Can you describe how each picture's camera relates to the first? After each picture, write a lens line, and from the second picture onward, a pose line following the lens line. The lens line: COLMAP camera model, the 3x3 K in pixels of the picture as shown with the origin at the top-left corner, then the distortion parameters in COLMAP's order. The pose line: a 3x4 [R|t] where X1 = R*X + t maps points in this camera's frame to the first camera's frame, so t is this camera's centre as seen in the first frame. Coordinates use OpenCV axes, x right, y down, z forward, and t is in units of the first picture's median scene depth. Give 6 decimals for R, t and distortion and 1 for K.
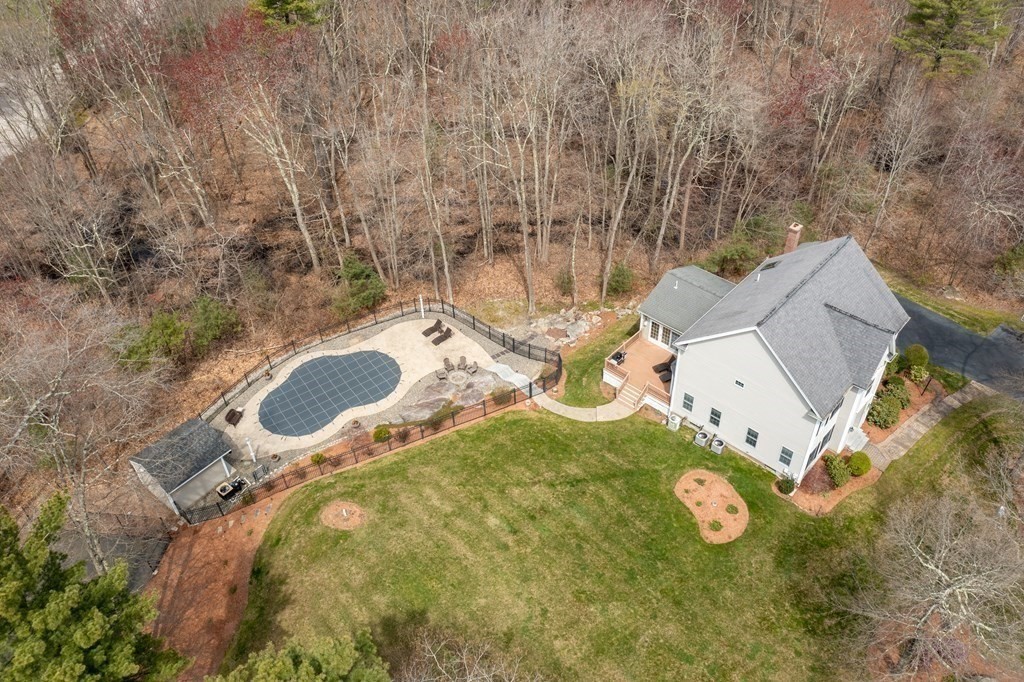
lens RADIAL K [[807.9, 0, 512.0], [0, 807.9, 341.0], [0, 0, 1]] dist [-0.010099, 0.003633]
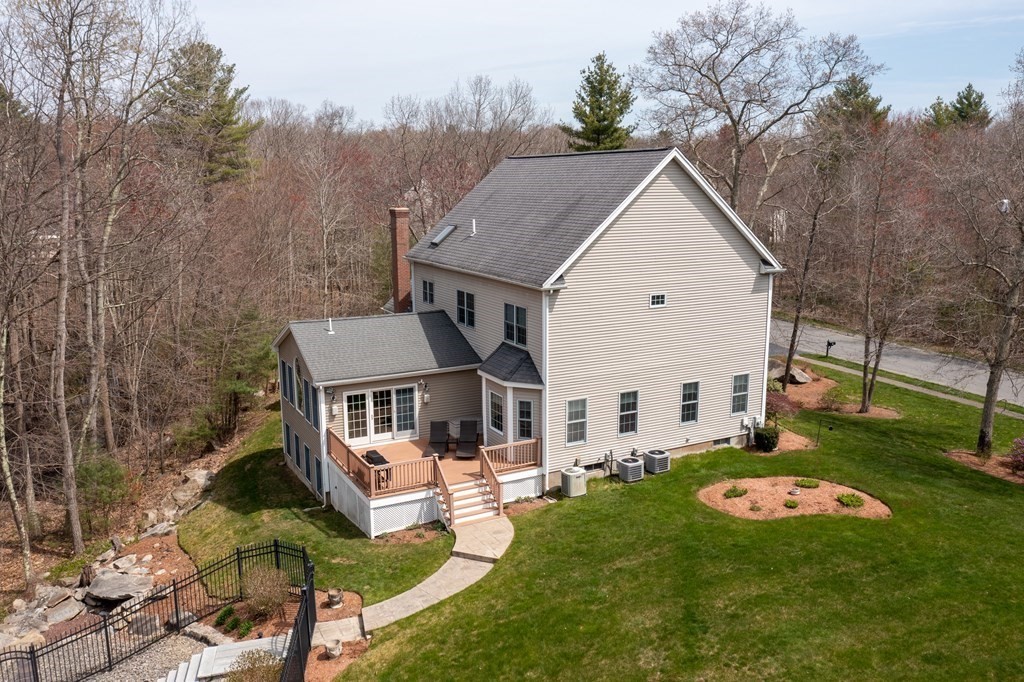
lens RADIAL K [[807.9, 0, 512.0], [0, 807.9, 341.0], [0, 0, 1]] dist [-0.010099, 0.003633]
pose [[0.328763, -0.160960, 0.930595, -0.240877], [0.602240, 0.794756, -0.075297, 0.045332], [-0.727476, 0.585196, 0.358223, 0.759412]]
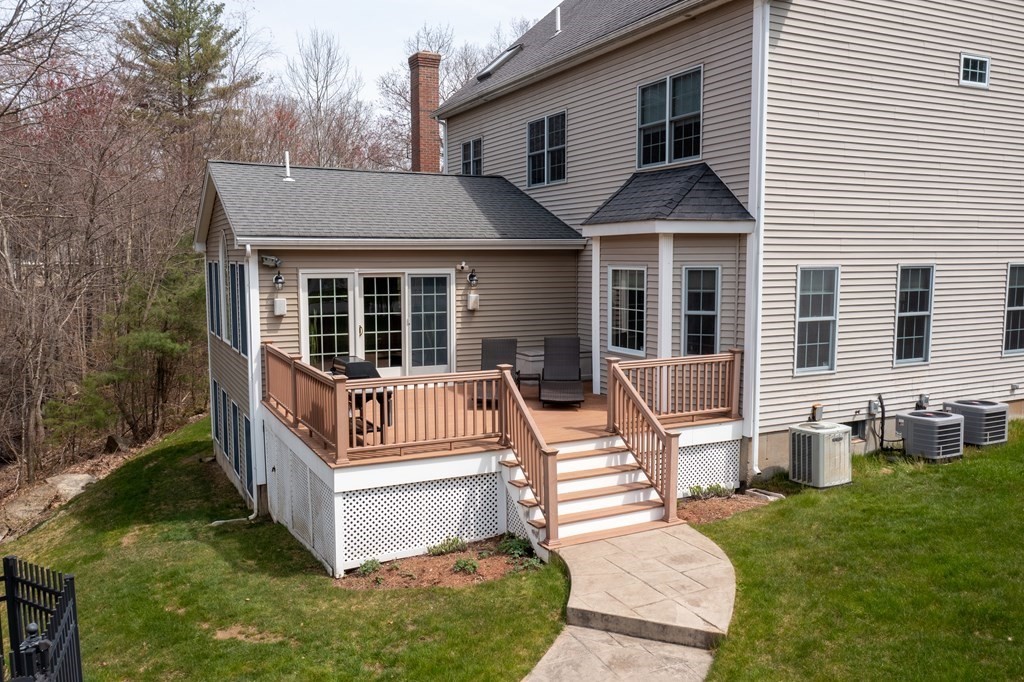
lens RADIAL K [[807.9, 0, 512.0], [0, 807.9, 341.0], [0, 0, 1]] dist [-0.010099, 0.003633]
pose [[0.355240, -0.073019, 0.931919, -0.017944], [0.593884, 0.787516, -0.164680, 0.061997], [-0.721877, 0.611953, 0.323122, 0.922343]]
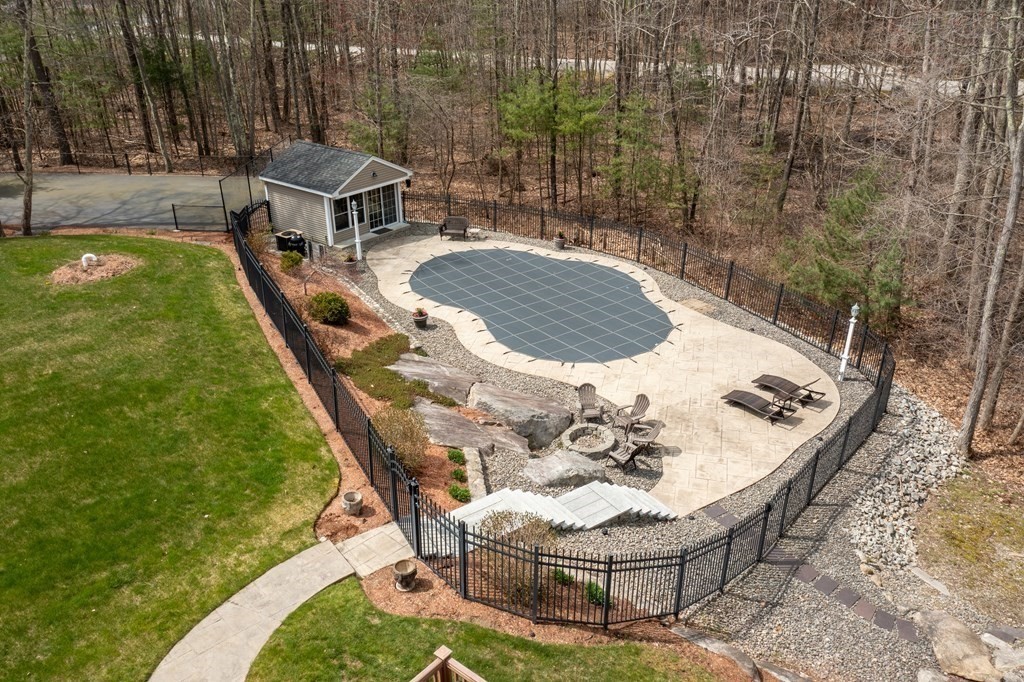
lens RADIAL K [[807.9, 0, 512.0], [0, 807.9, 341.0], [0, 0, 1]] dist [-0.010099, 0.003633]
pose [[0.026647, 0.471662, -0.881377, 0.230488], [-0.641351, 0.684373, 0.346847, -0.086091], [0.766785, 0.556030, 0.320737, 0.927633]]
